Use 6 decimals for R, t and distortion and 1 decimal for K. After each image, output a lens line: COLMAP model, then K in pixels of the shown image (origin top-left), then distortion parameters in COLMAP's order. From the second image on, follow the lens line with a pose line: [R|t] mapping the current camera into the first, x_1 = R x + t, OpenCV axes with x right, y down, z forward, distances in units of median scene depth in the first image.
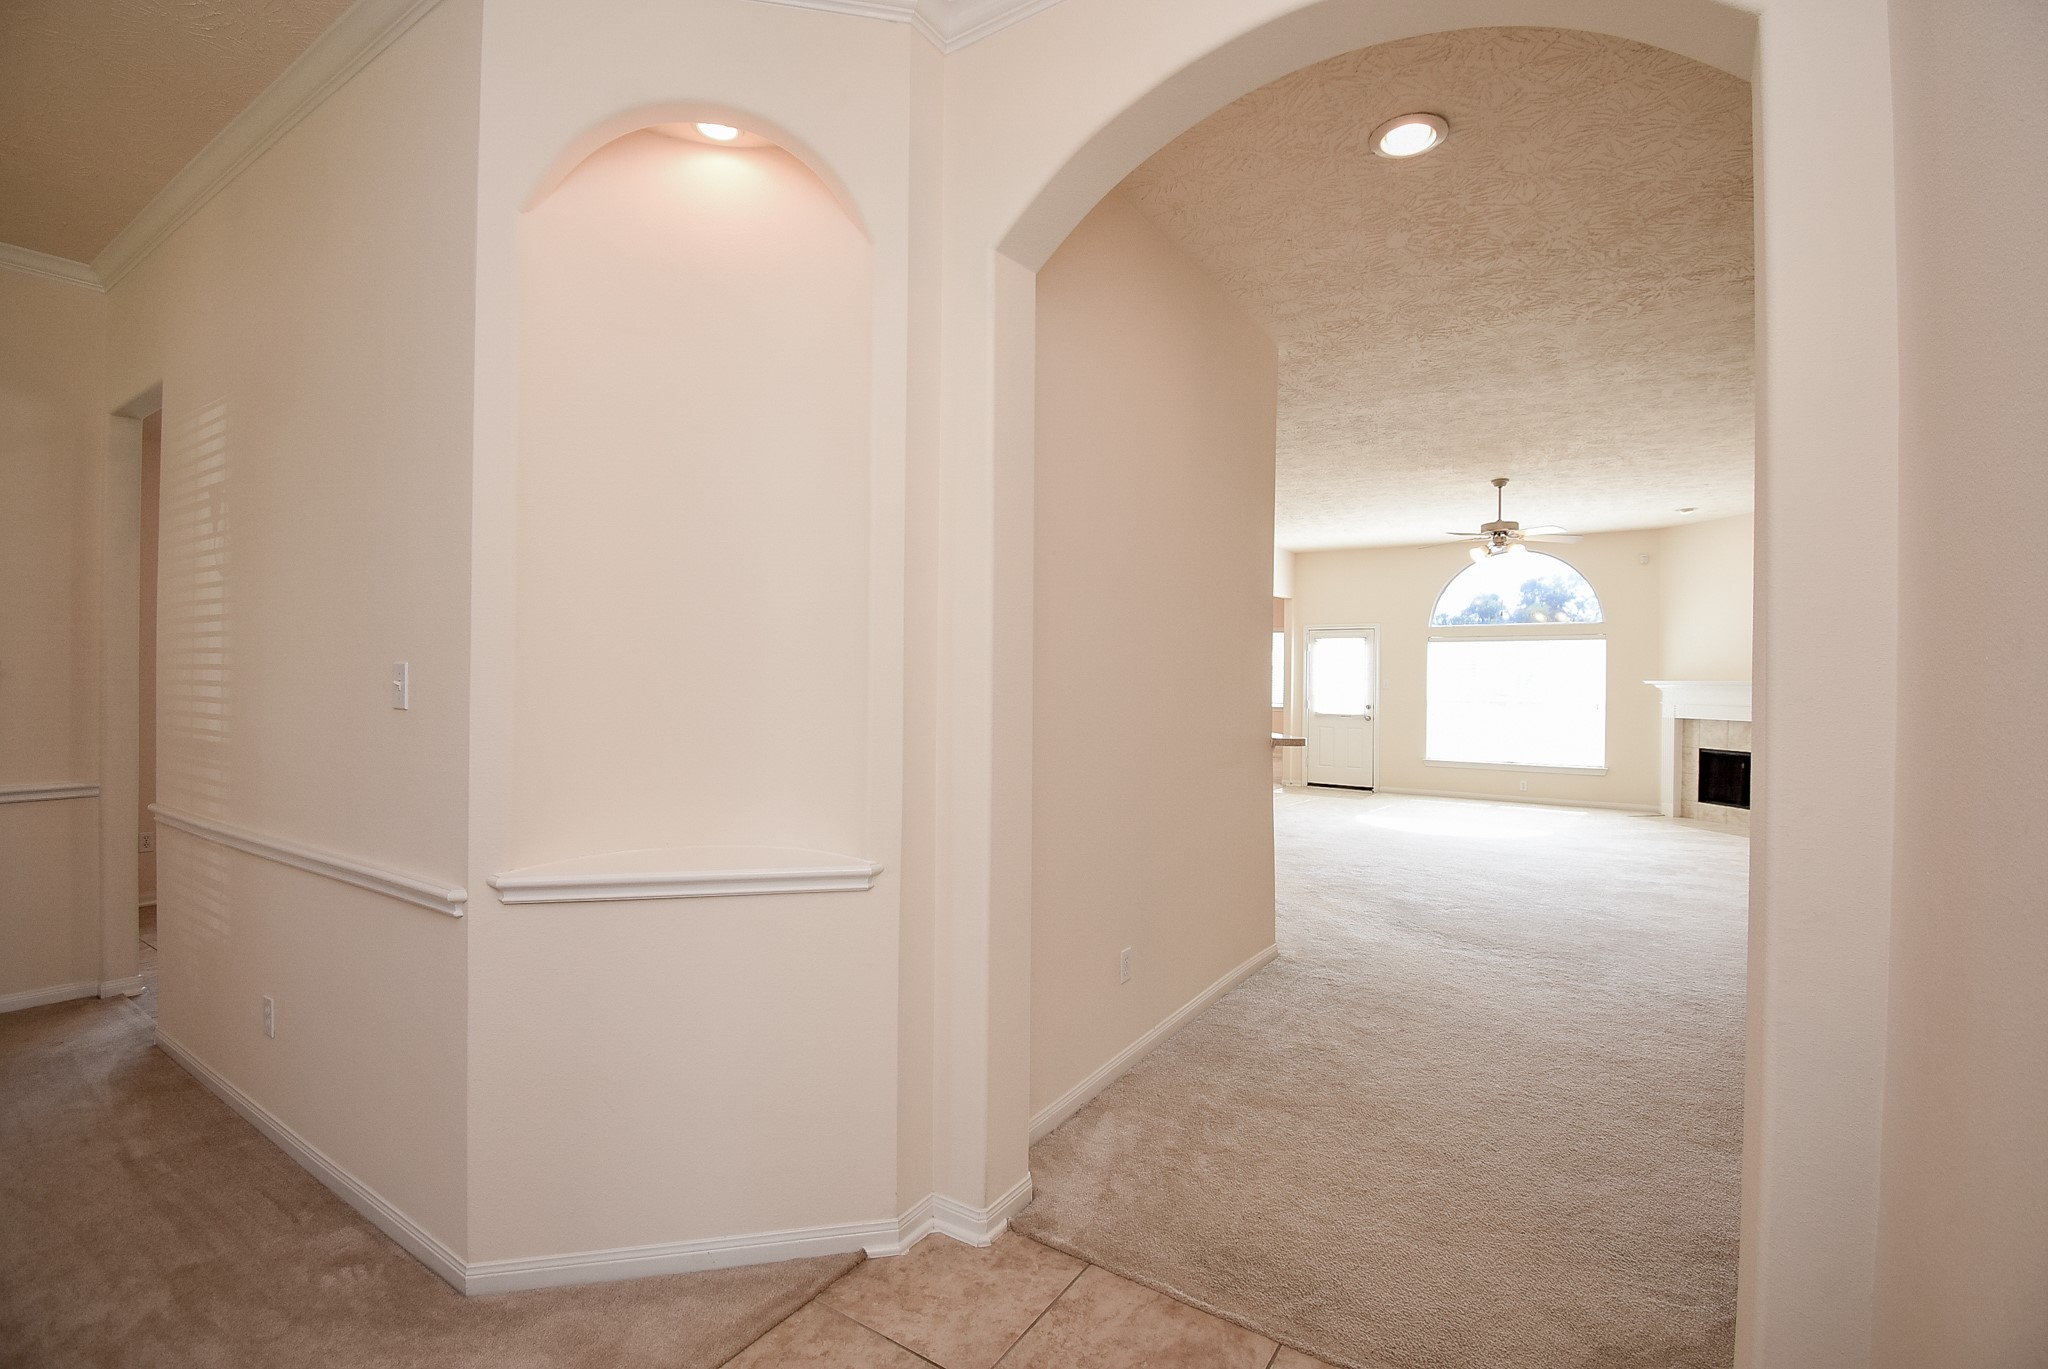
lens RADIAL K [[906.9, 0, 1022.0], [0, 906.9, 674.2], [0, 0, 1]] dist [0.021994, -0.024777]
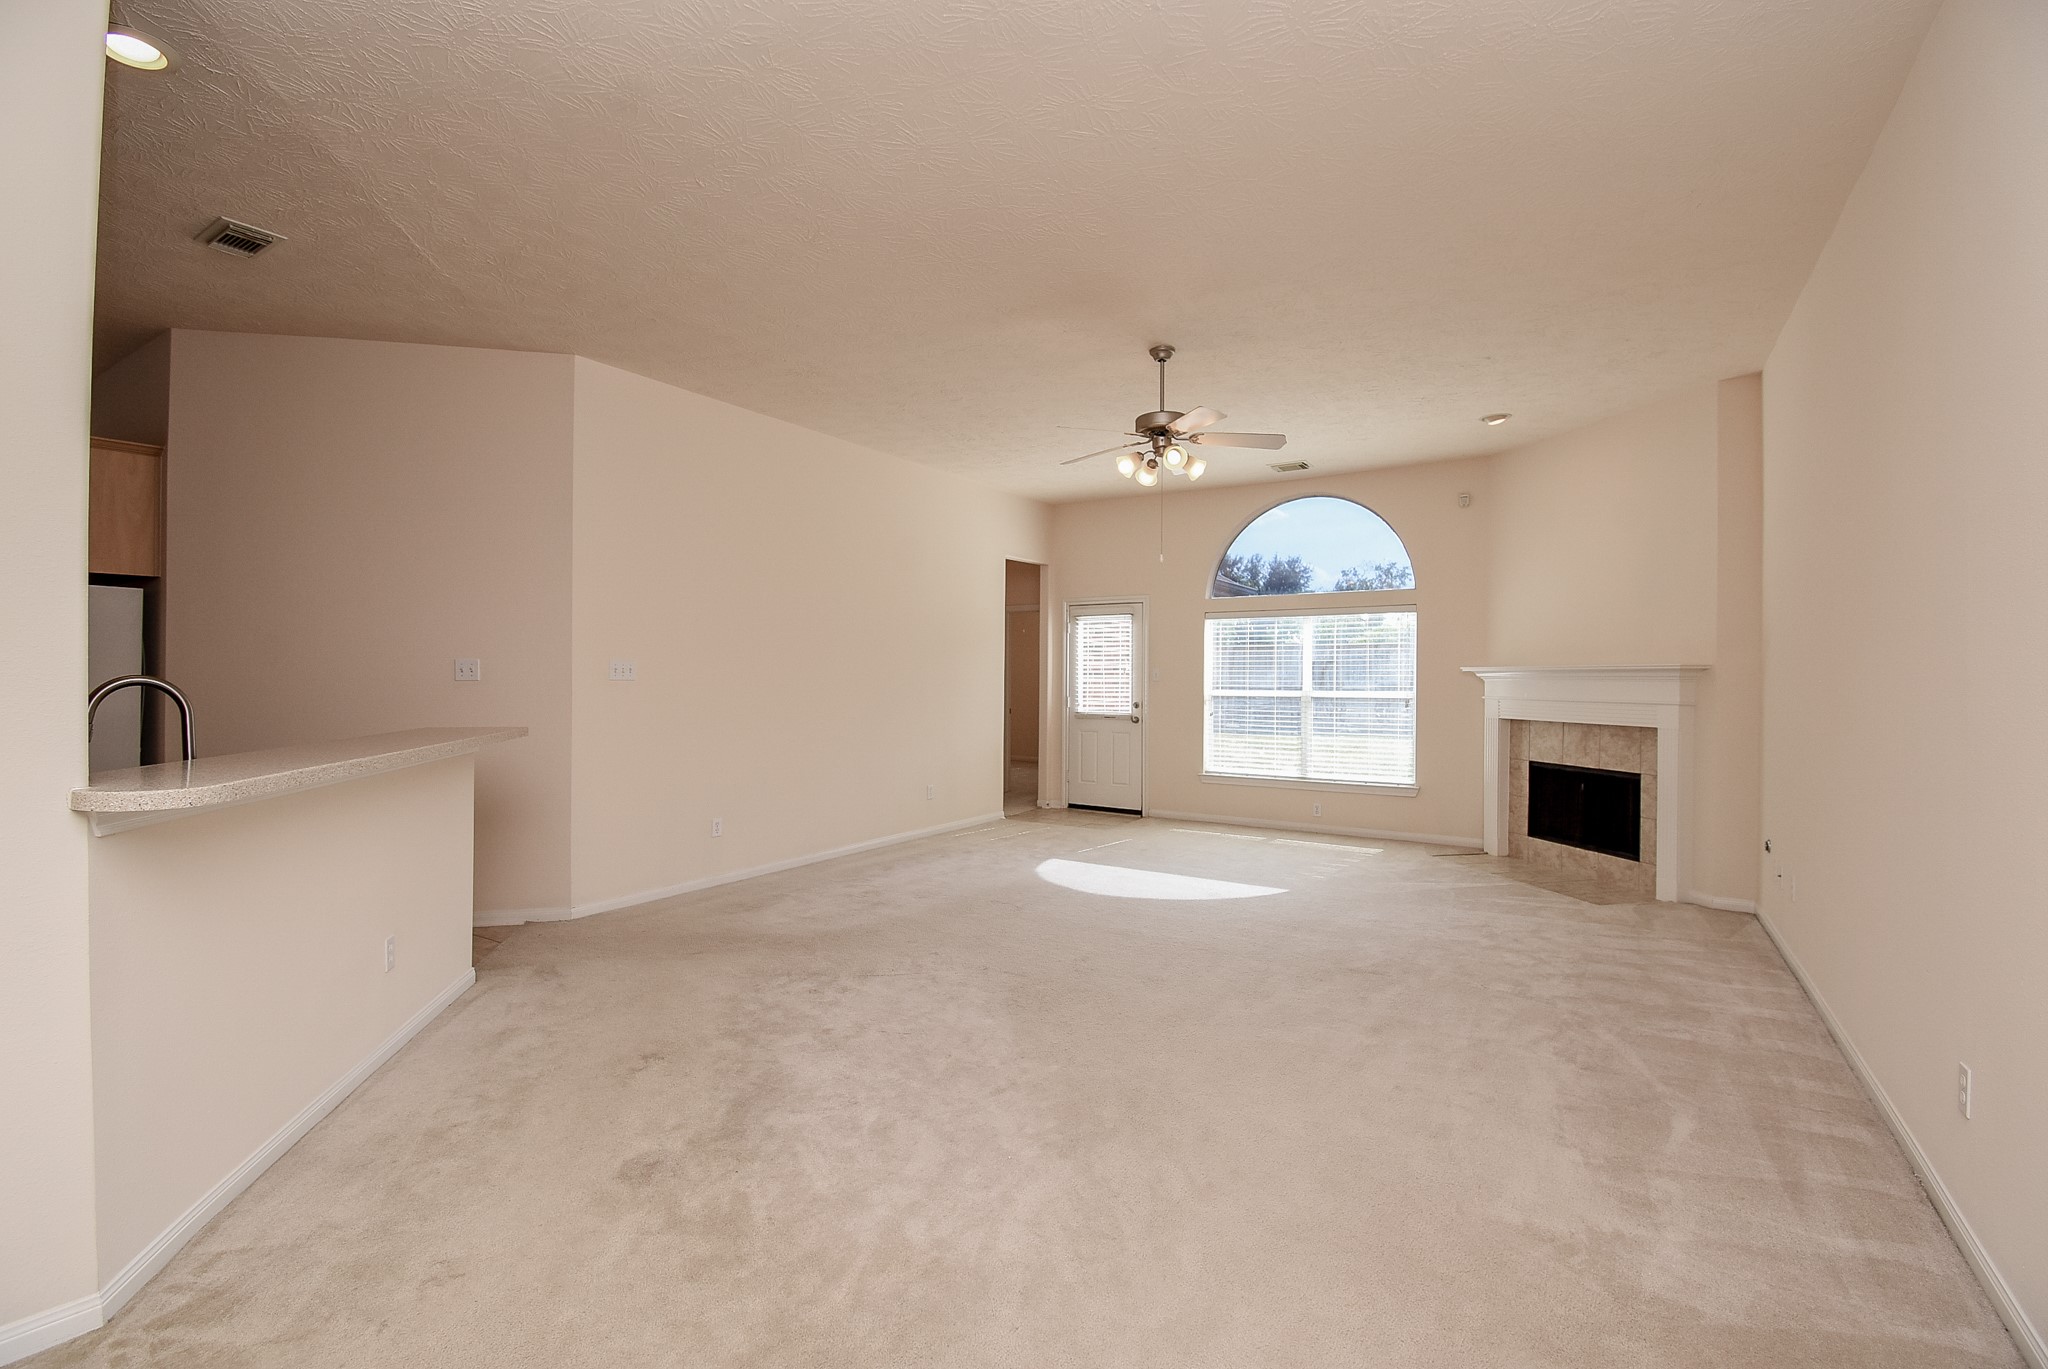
lens RADIAL K [[906.9, 0, 1022.0], [0, 906.9, 674.2], [0, 0, 1]] dist [0.021994, -0.024777]
pose [[0.999976, -0.000053, 0.006963, 0.332337], [0.000084, 0.999990, -0.004484, 0.016321], [-0.006963, 0.004485, 0.999966, 0.283344]]
